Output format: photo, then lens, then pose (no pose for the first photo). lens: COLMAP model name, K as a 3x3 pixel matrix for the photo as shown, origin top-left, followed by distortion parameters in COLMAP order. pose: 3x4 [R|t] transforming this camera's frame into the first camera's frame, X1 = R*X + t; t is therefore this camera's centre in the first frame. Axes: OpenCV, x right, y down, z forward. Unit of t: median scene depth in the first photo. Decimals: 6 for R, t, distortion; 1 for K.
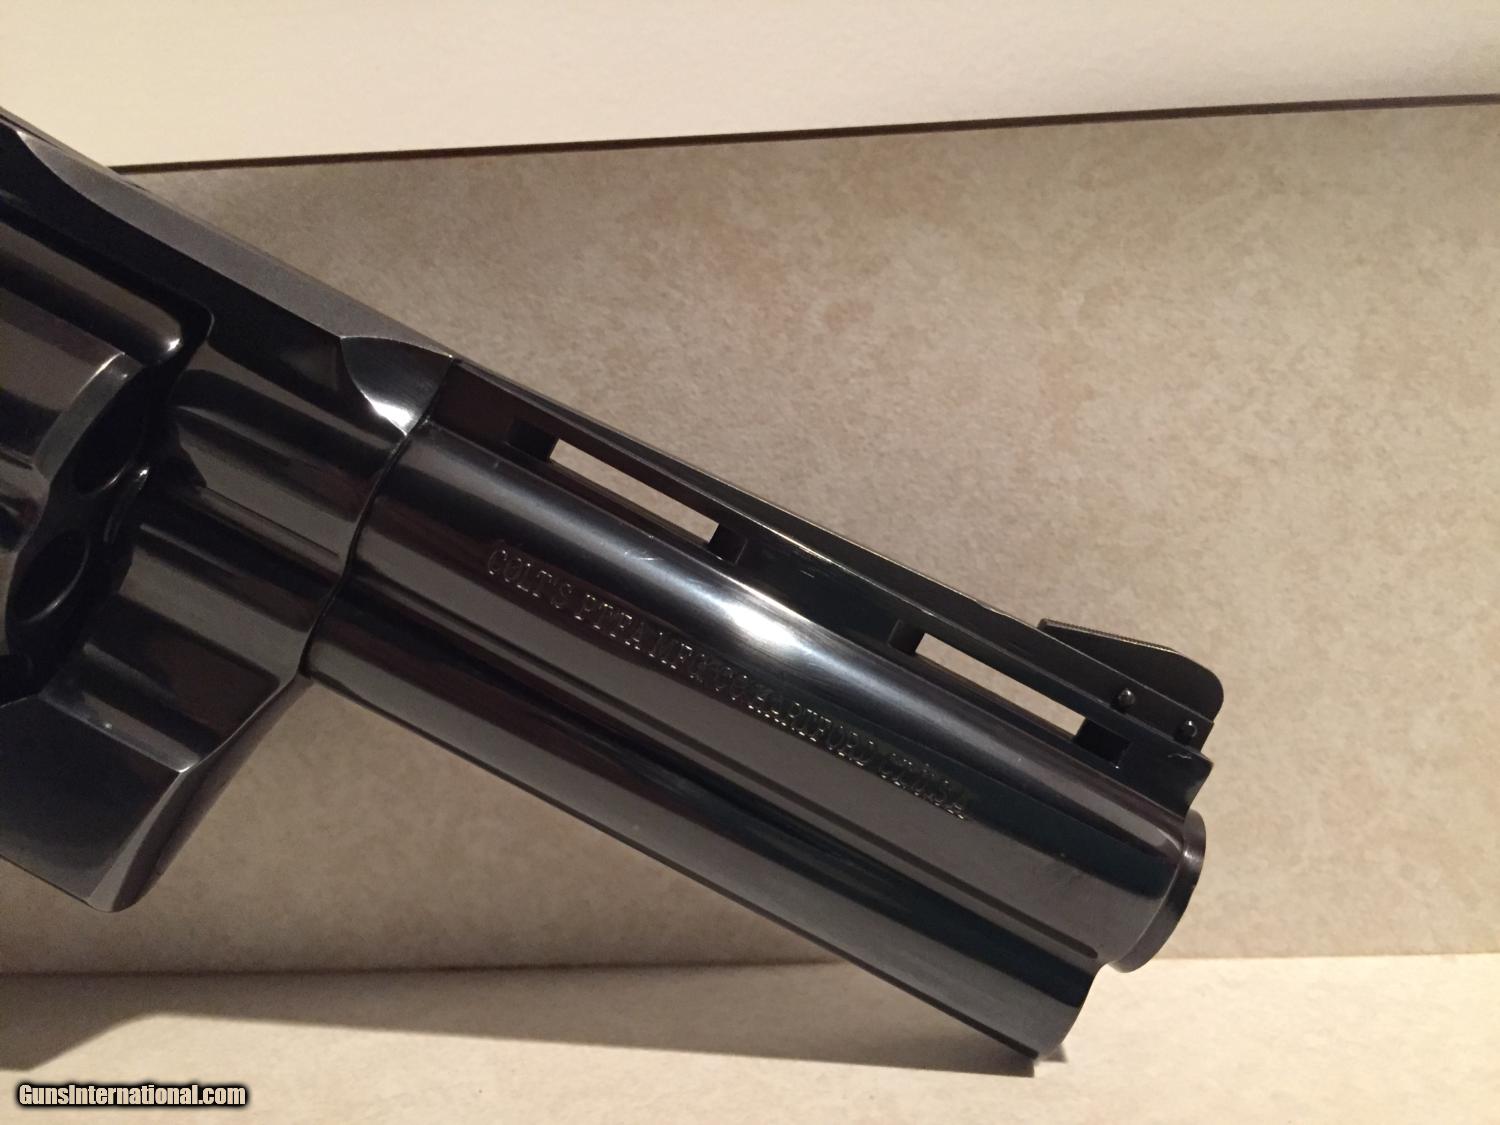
lens RADIAL K [[1303.3, 0, 752.8], [0, 1303.3, 554.4], [0, 0, 1]] dist [0.047808, -0.109198]
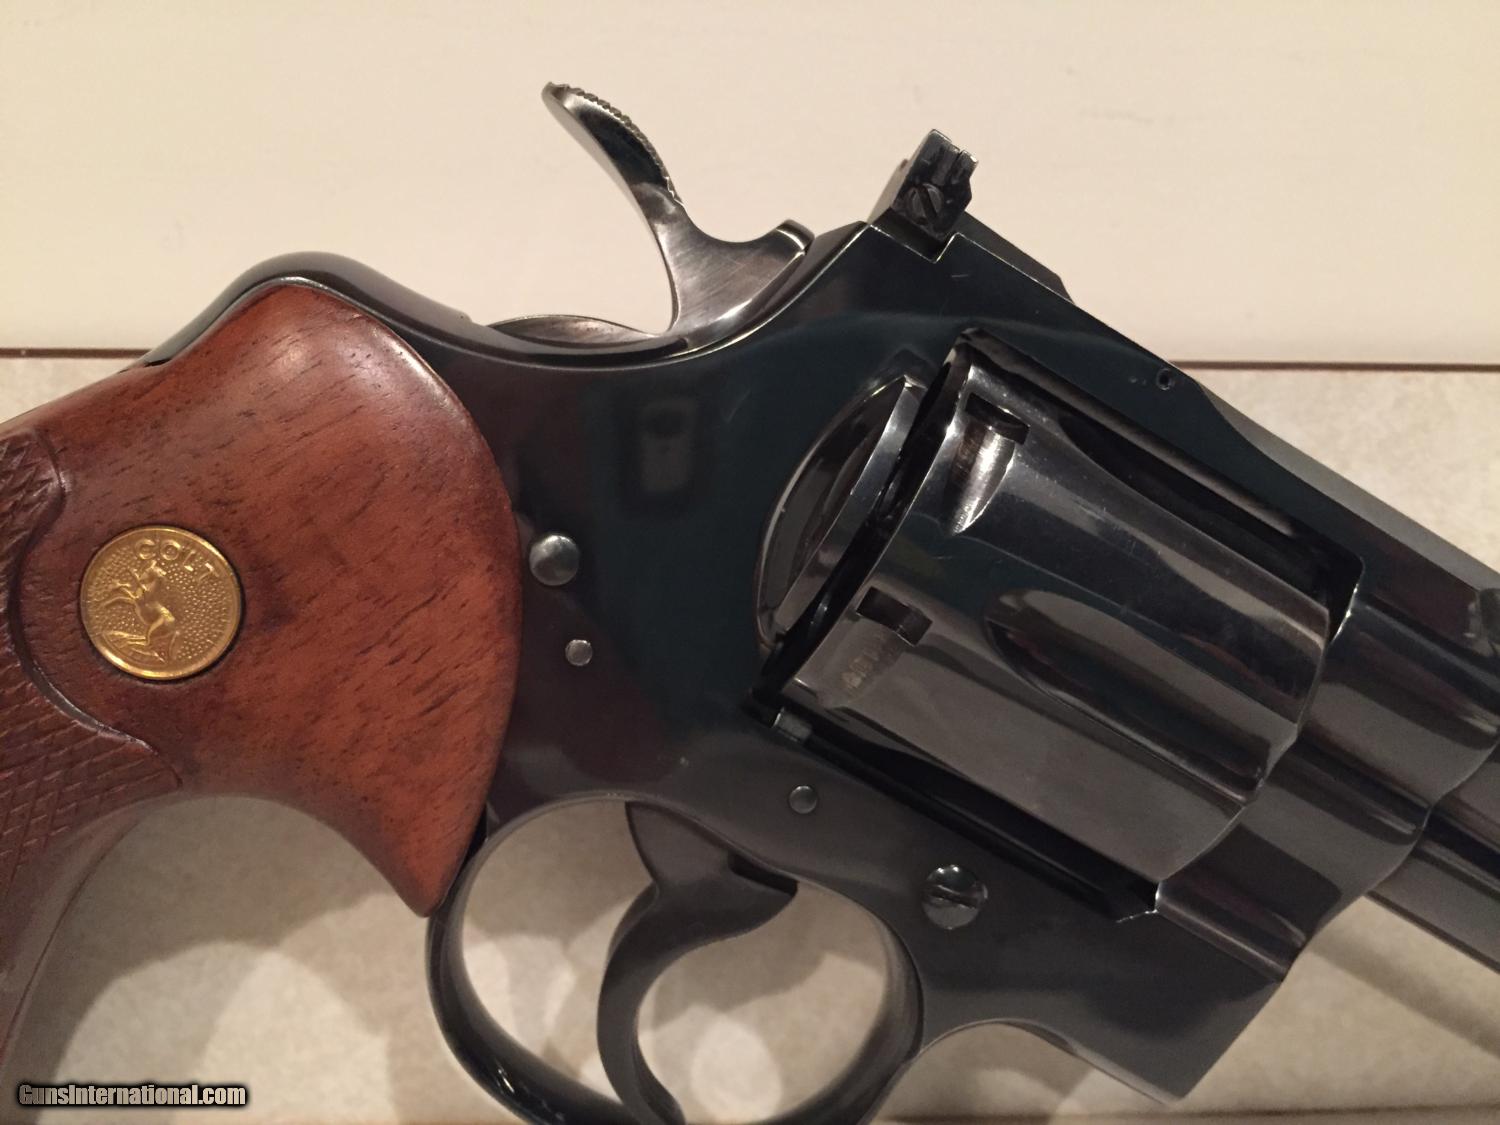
lens RADIAL K [[1303.3, 0, 758.6], [0, 1303.3, 558.7], [0, 0, 1]] dist [0.047808, -0.109198]
pose [[0.993826, 0.032365, 0.106125, -0.839980], [-0.036762, 0.998534, 0.039741, -0.177060], [-0.104683, -0.043397, 0.993558, 0.000042]]
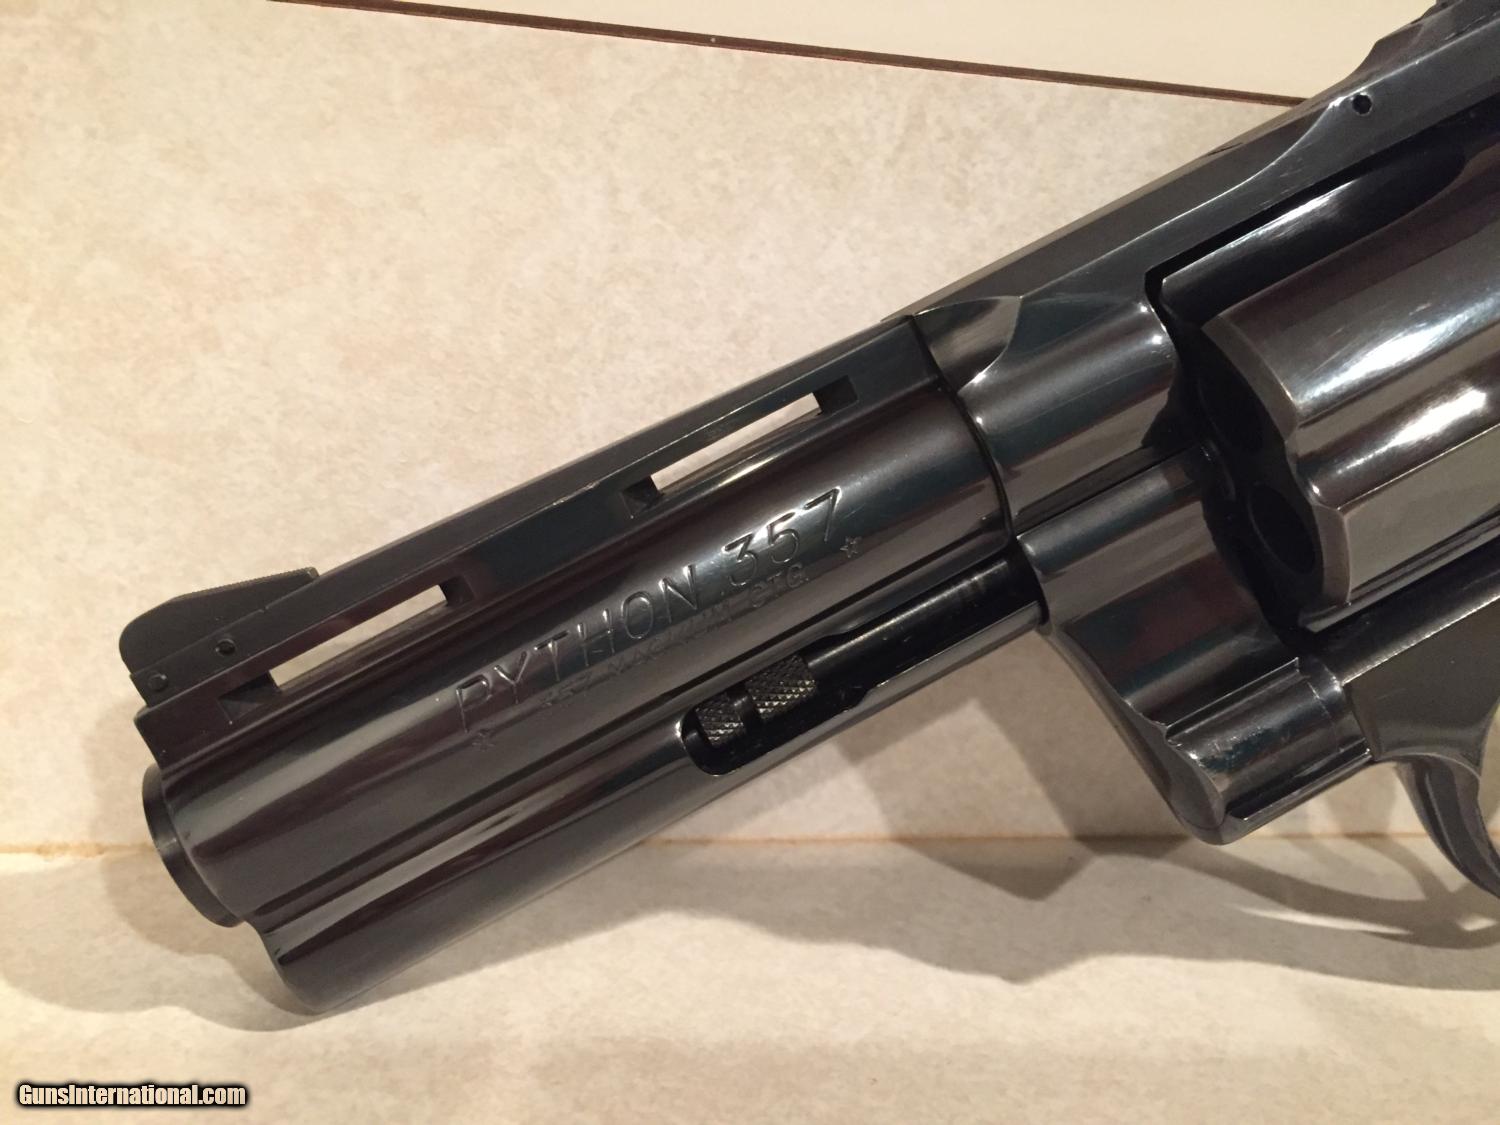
lens RADIAL K [[1303.3, 0, 711.9], [0, 1303.3, 563.0], [0, 0, 1]] dist [0.047808, -0.109198]
pose [[0.968873, 0.048723, 0.242716, -1.521972], [-0.094386, 0.979085, 0.180230, -0.074328], [-0.228858, -0.197529, 0.953208, 0.092238]]
